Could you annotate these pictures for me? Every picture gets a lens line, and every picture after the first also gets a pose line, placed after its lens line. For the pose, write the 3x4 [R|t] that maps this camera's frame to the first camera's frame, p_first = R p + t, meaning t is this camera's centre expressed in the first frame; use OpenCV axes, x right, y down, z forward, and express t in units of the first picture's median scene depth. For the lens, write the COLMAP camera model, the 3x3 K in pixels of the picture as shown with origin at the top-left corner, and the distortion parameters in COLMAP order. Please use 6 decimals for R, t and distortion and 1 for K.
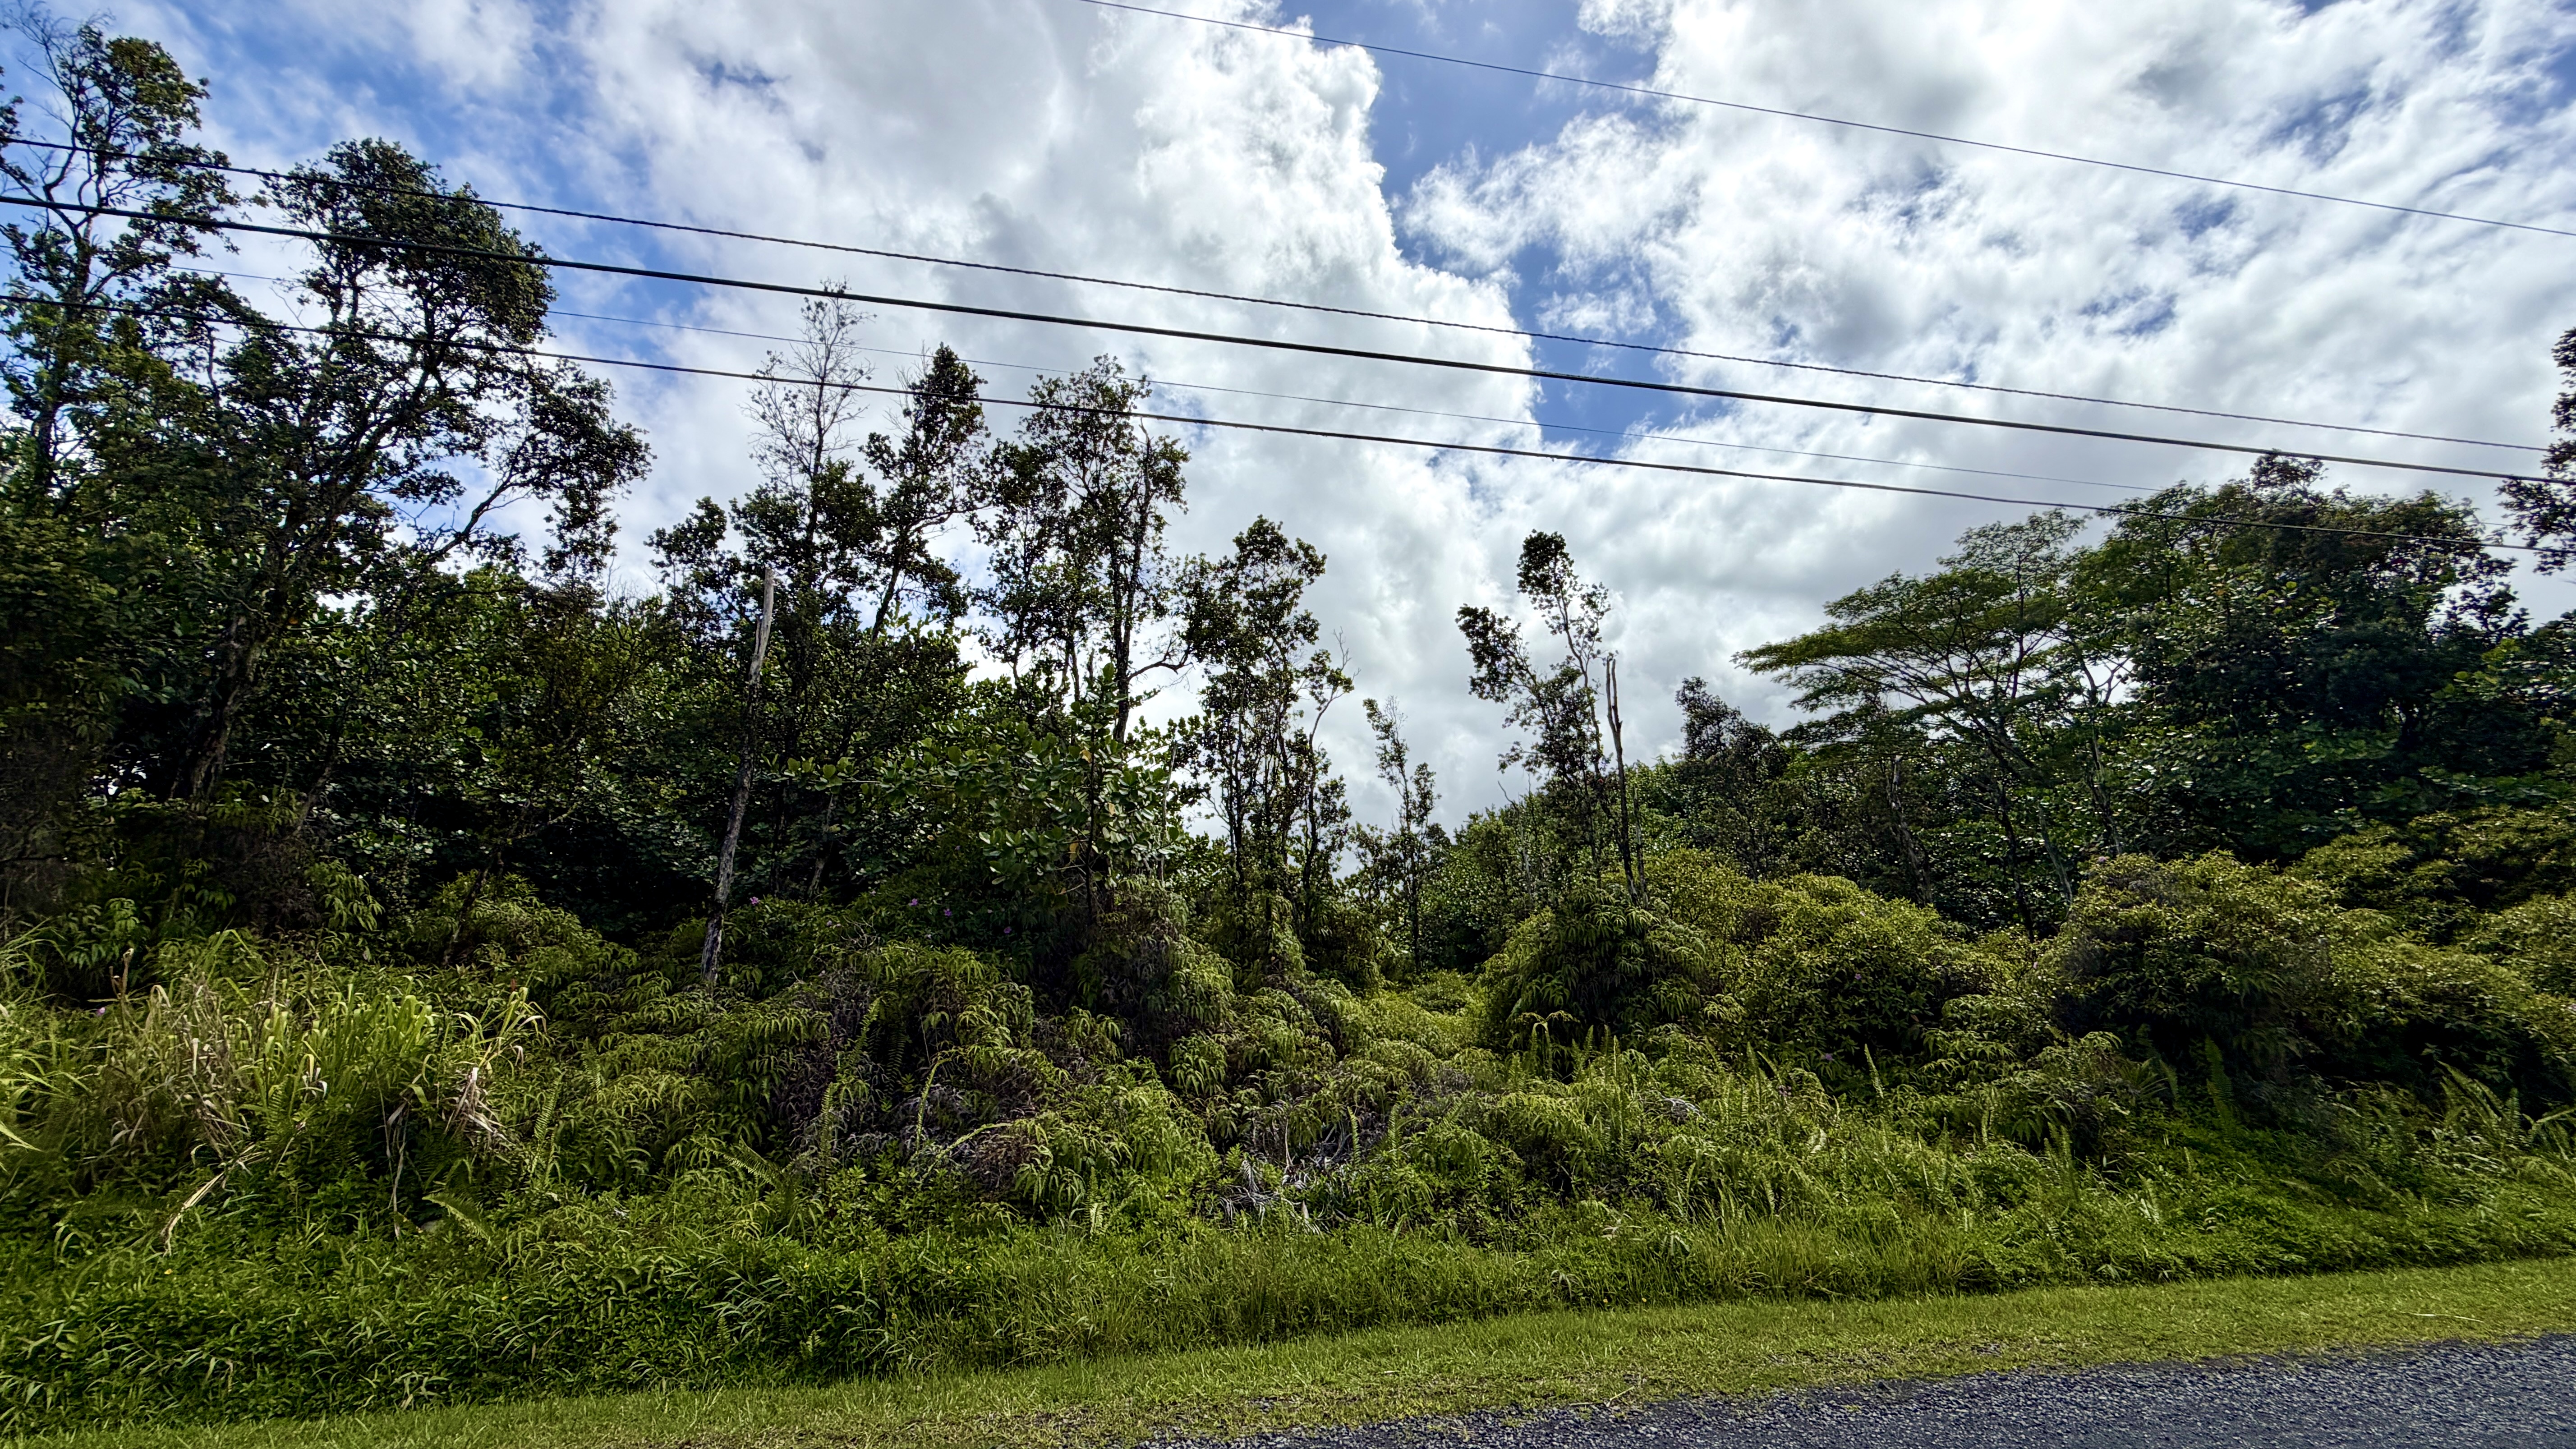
lens RADIAL K [[1037.6, 0, 1284.7], [0, 1037.6, 730.7], [0, 0, 1]] dist [0.002083, 0.000072]
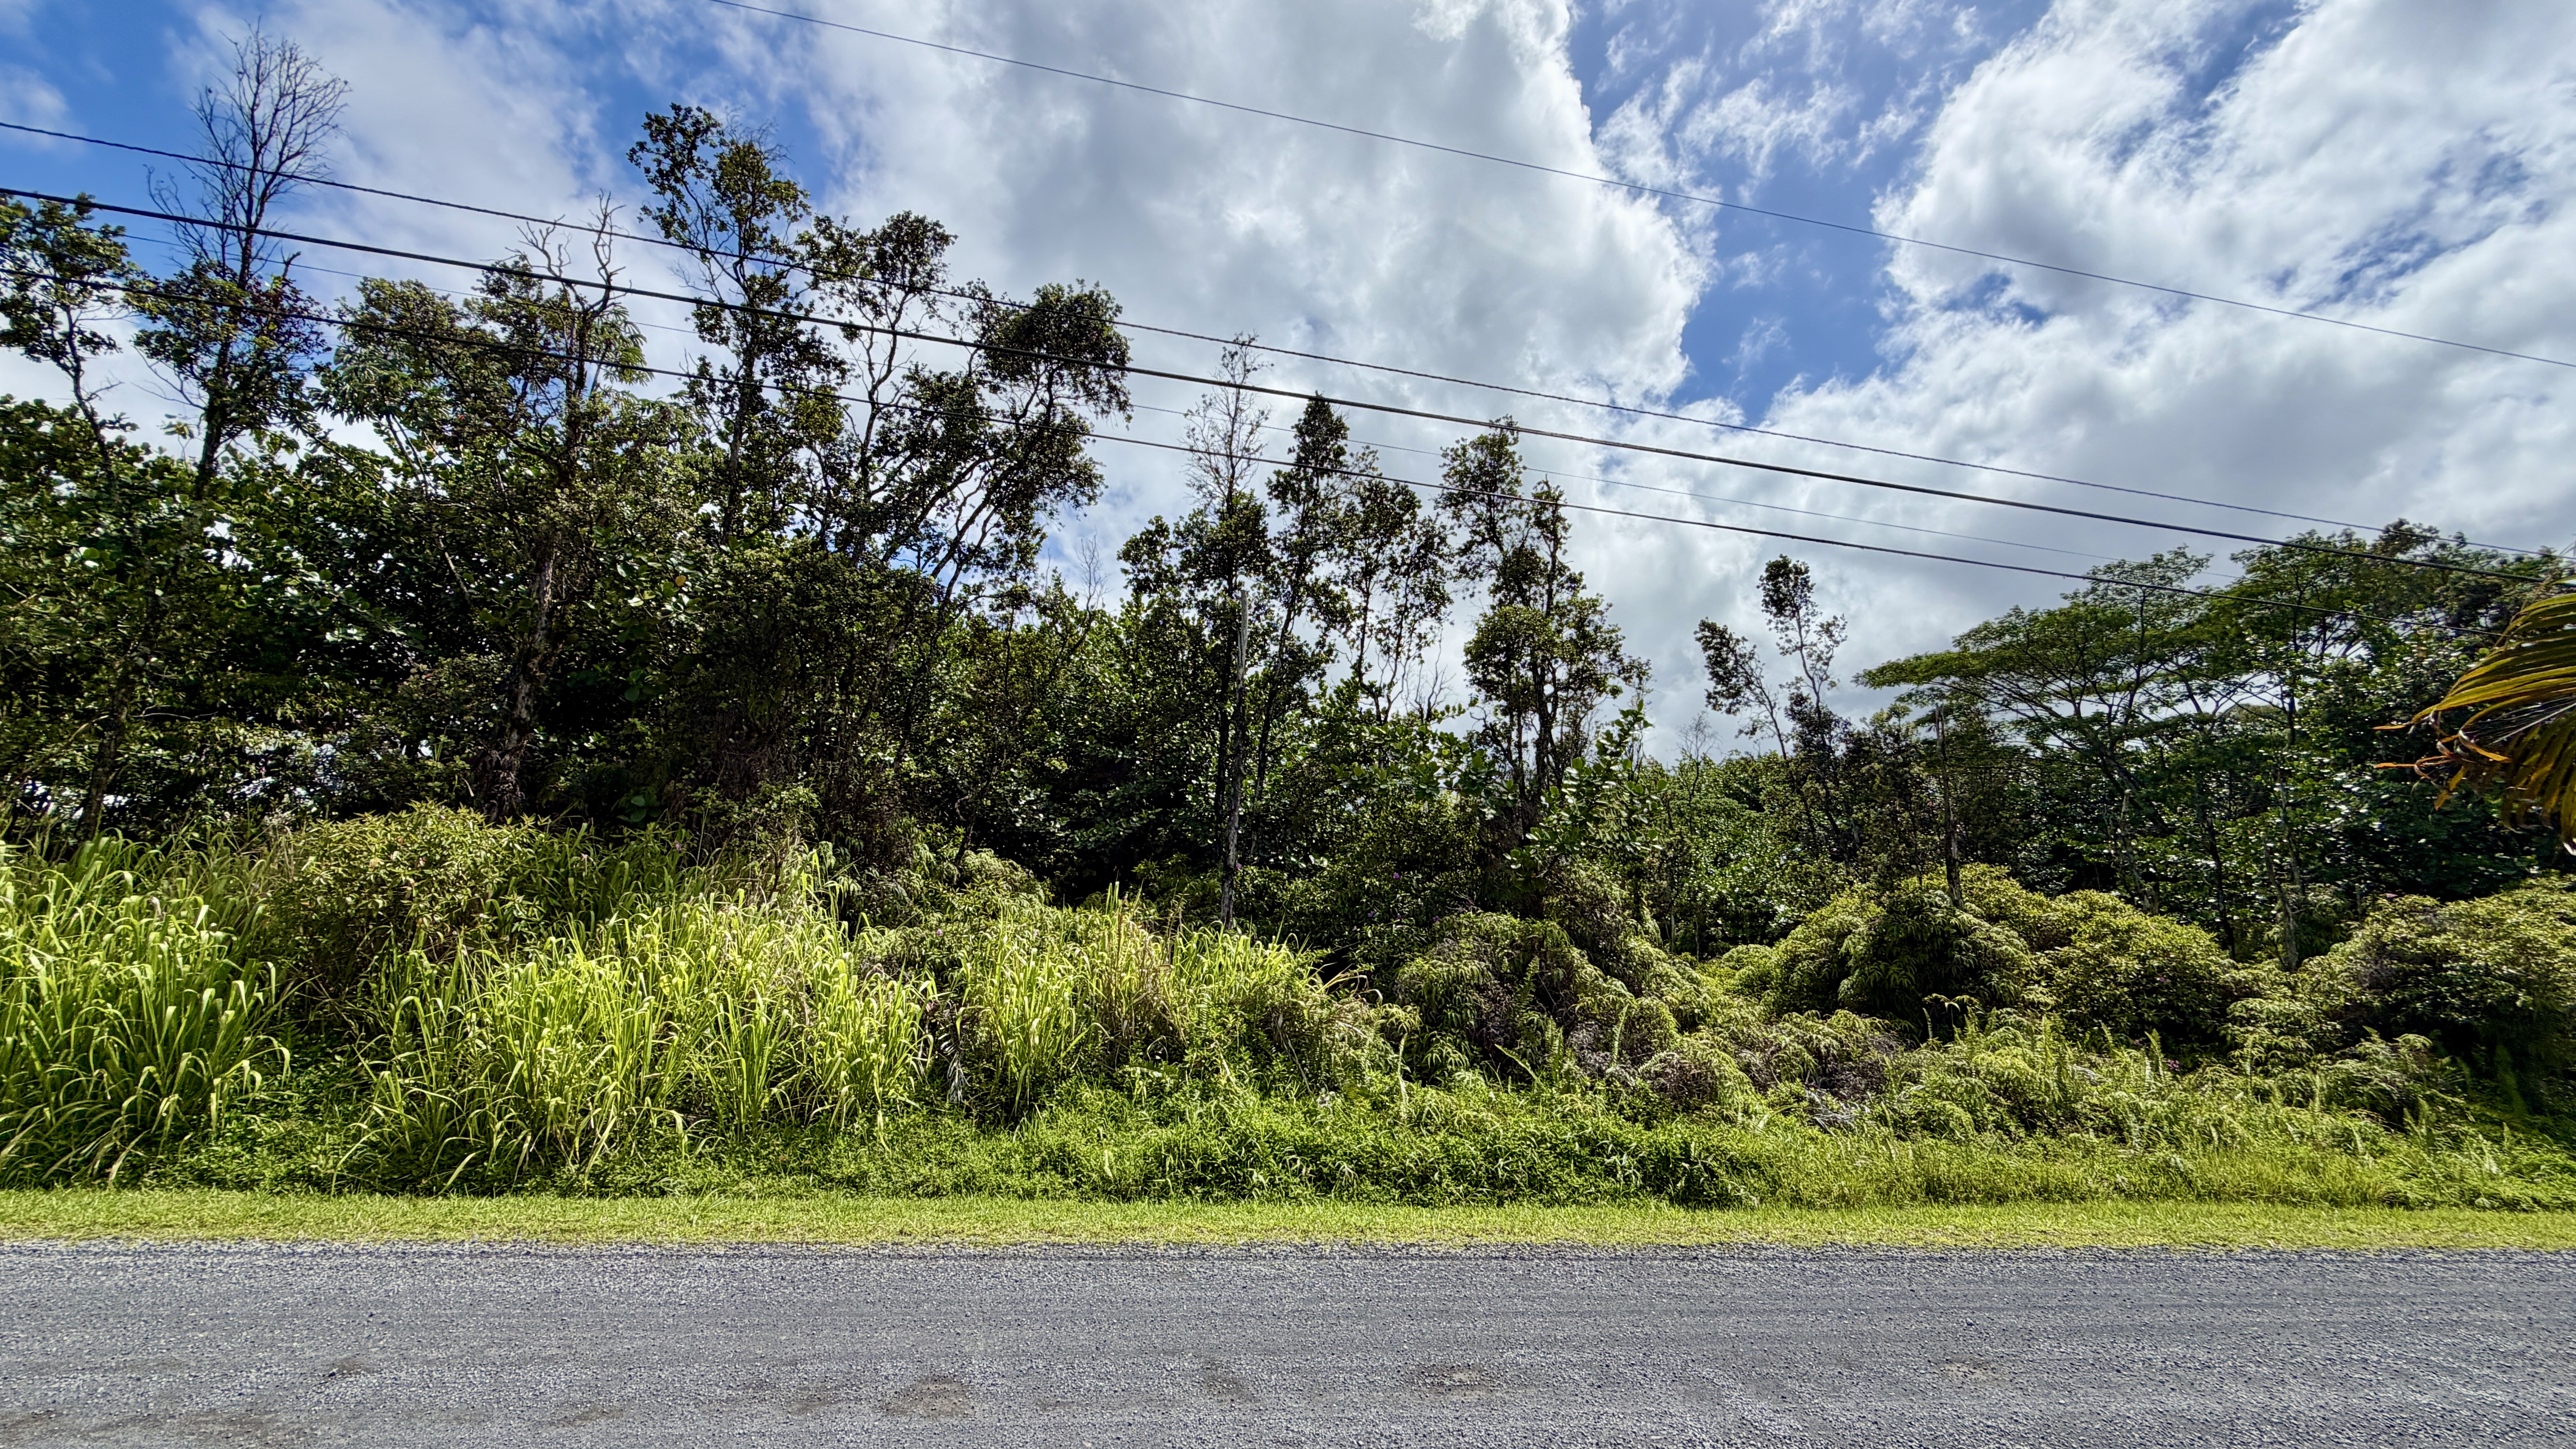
lens RADIAL K [[1039.0, 0, 1291.9], [0, 1039.0, 701.6], [0, 0, 1]] dist [0.000412, 0.000458]
pose [[0.998487, 0.054345, -0.008349, -0.607039], [-0.054315, 0.998517, 0.003785, -0.049439], [0.008542, -0.003326, 0.999958, -0.297473]]
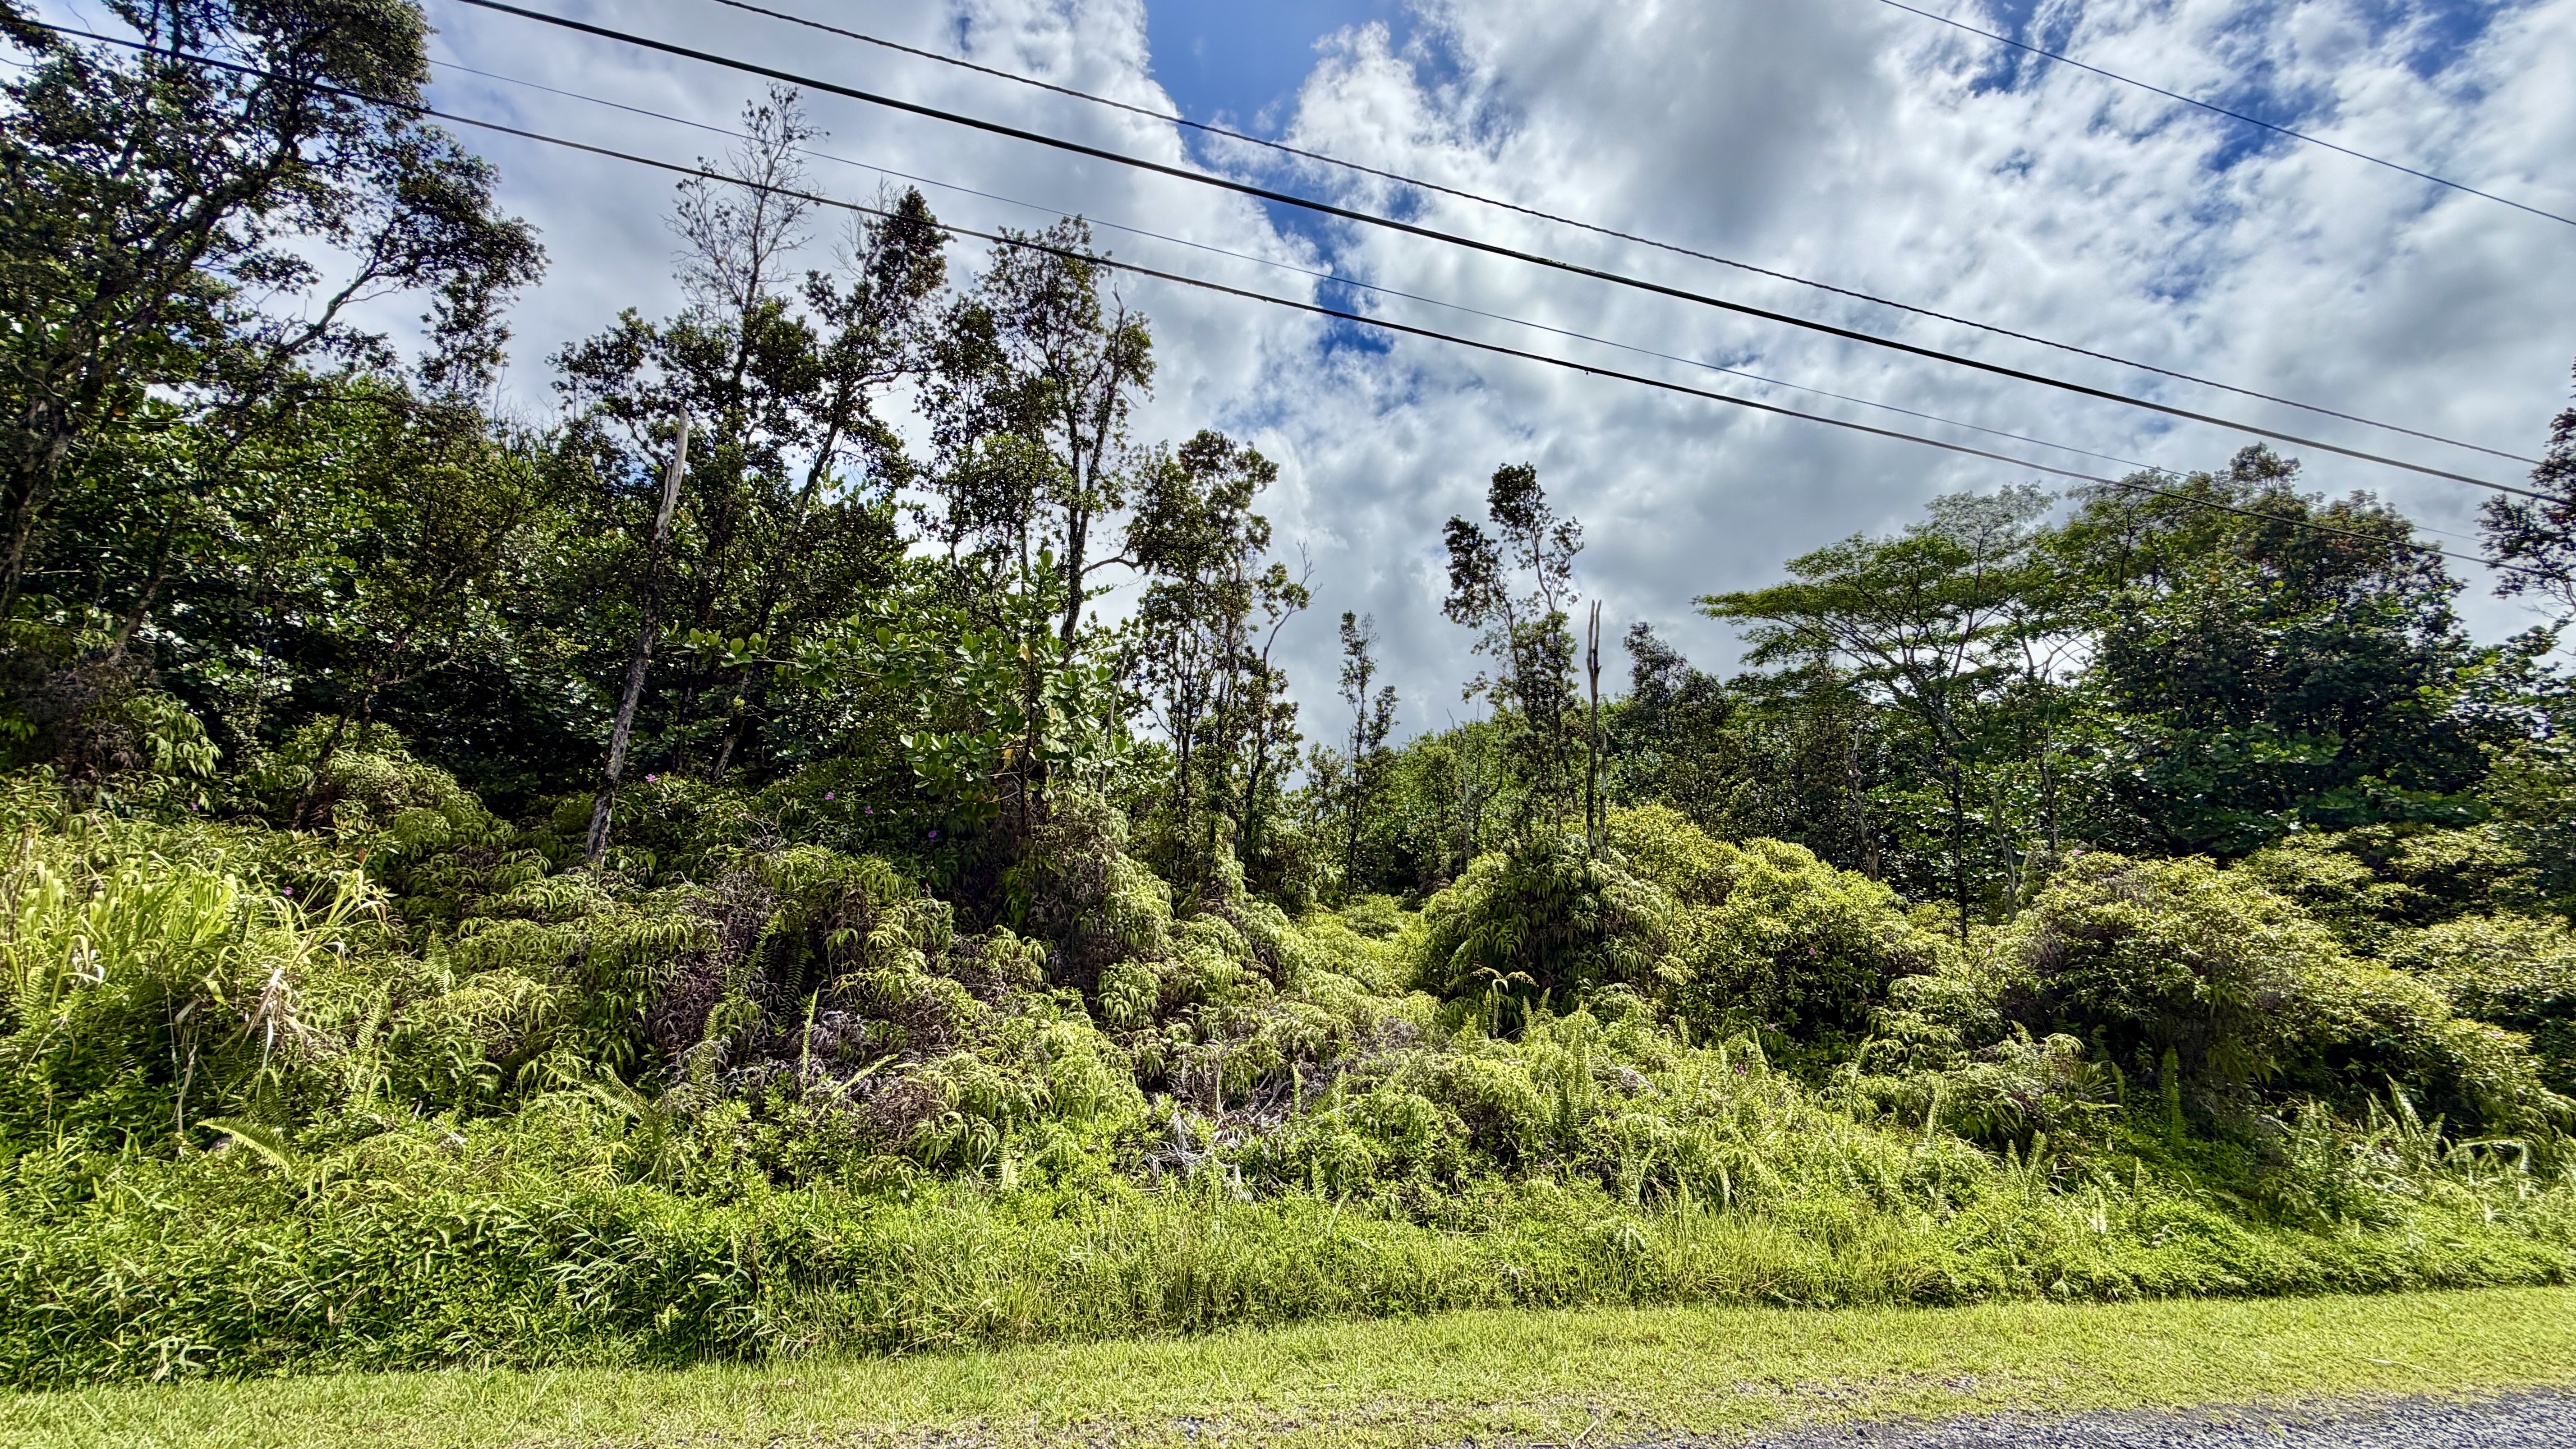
lens RADIAL K [[1040.7, 0, 1288.0], [0, 1040.7, 724.5], [0, 0, 1]] dist [0.000927, 0.000011]
pose [[0.994390, 0.085603, 0.062140, -0.021759], [-0.090547, 0.992538, 0.081663, -0.011531], [-0.054686, -0.086831, 0.994721, 0.087550]]
